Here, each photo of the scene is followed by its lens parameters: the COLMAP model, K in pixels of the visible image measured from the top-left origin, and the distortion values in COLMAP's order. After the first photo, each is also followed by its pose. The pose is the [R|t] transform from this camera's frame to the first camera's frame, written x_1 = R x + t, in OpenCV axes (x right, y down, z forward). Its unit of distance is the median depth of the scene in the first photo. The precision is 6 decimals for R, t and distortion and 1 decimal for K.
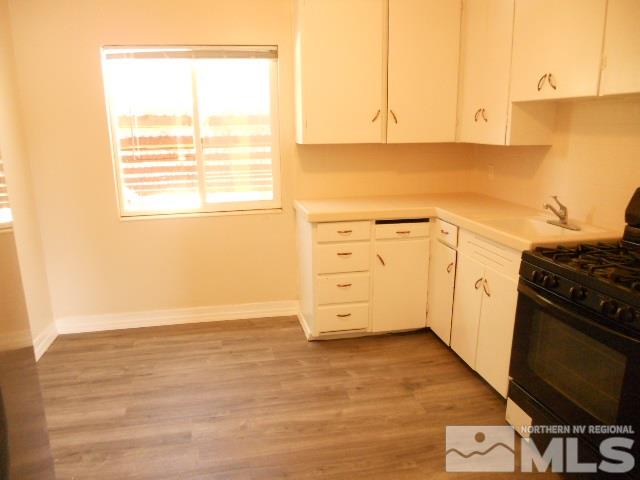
lens RADIAL K [[484.3, 0, 316.0], [0, 484.3, 238.7], [0, 0, 1]] dist [-0.069006, 0.021523]
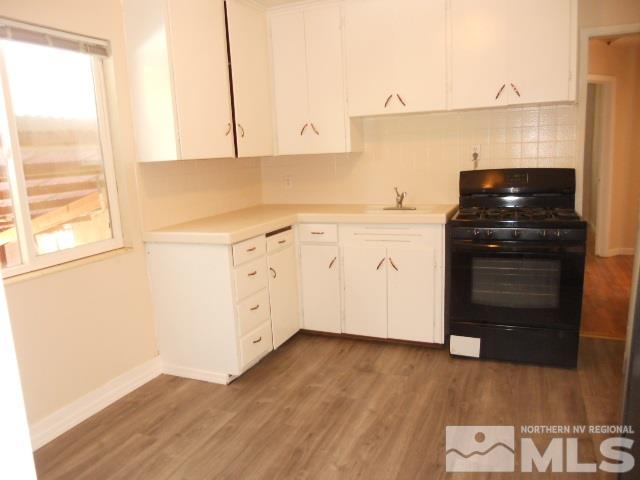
lens RADIAL K [[484.3, 0, 317.5], [0, 484.3, 240.6], [0, 0, 1]] dist [-0.069006, 0.021523]
pose [[0.564462, -0.159445, 0.809914, -0.640039], [0.223573, 0.974025, 0.035936, -0.037078], [-0.794606, 0.160790, 0.585447, 0.369218]]
